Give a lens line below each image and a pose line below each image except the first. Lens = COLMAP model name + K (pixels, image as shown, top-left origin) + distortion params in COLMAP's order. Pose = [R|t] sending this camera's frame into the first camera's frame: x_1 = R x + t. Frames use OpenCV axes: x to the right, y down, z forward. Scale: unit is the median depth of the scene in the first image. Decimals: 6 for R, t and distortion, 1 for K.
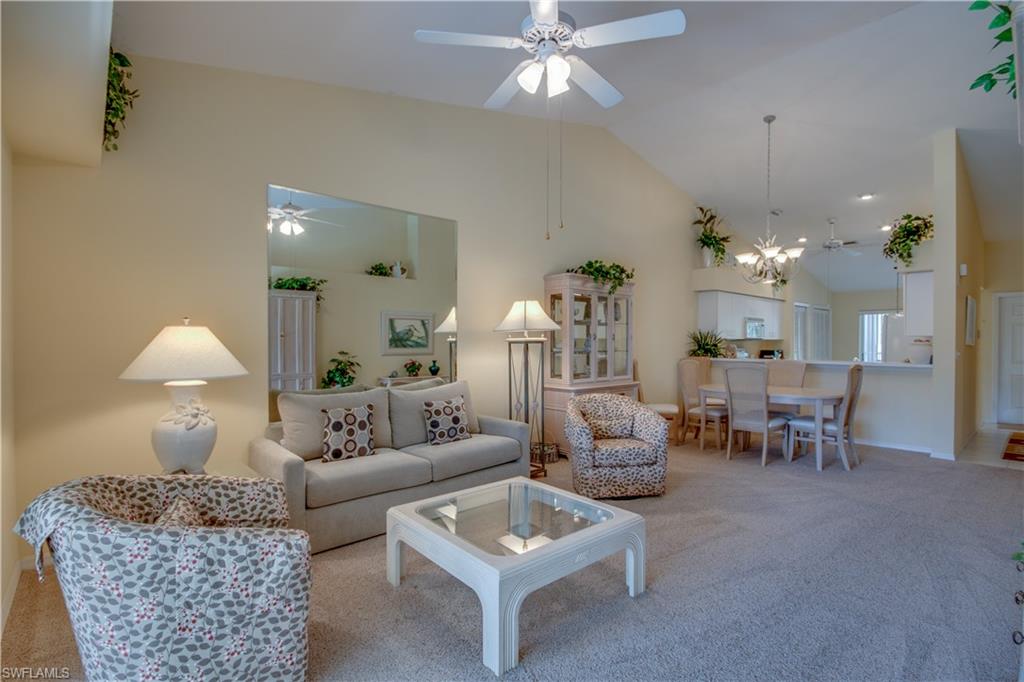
lens RADIAL K [[469.4, 0, 512.0], [0, 469.4, 341.0], [0, 0, 1]] dist [-0.000696, -0.000114]
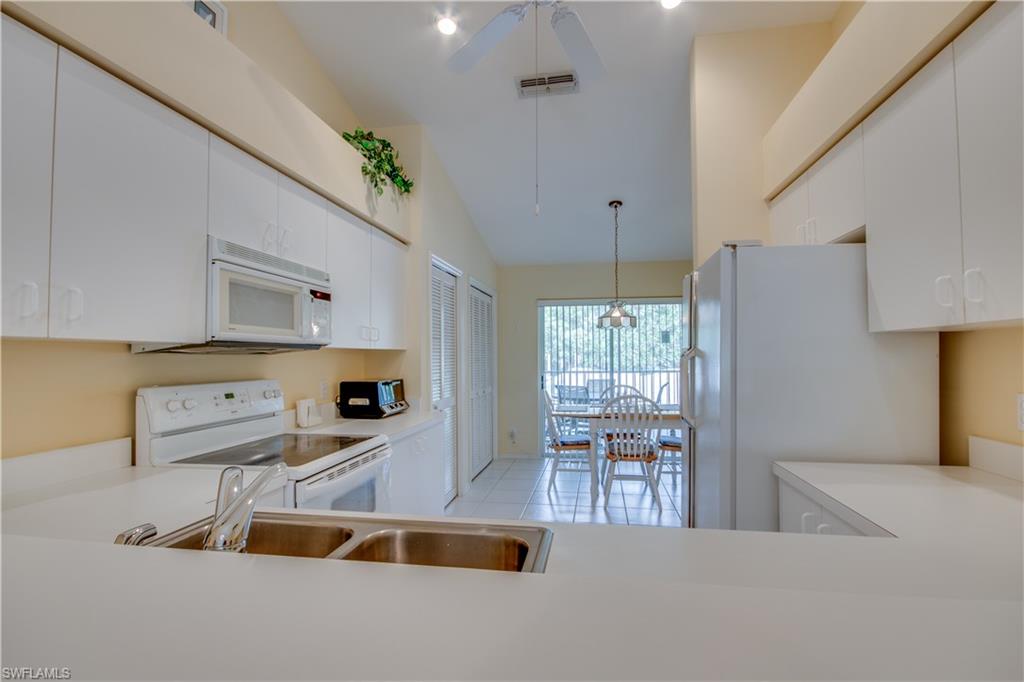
lens RADIAL K [[469.4, 0, 512.0], [0, 469.4, 341.0], [0, 0, 1]] dist [-0.000696, -0.000114]
pose [[0.776804, 0.010329, 0.629657, 0.402672], [0.010904, 0.999495, -0.029849, 0.002073], [-0.629648, 0.030053, 0.776299, 0.647006]]
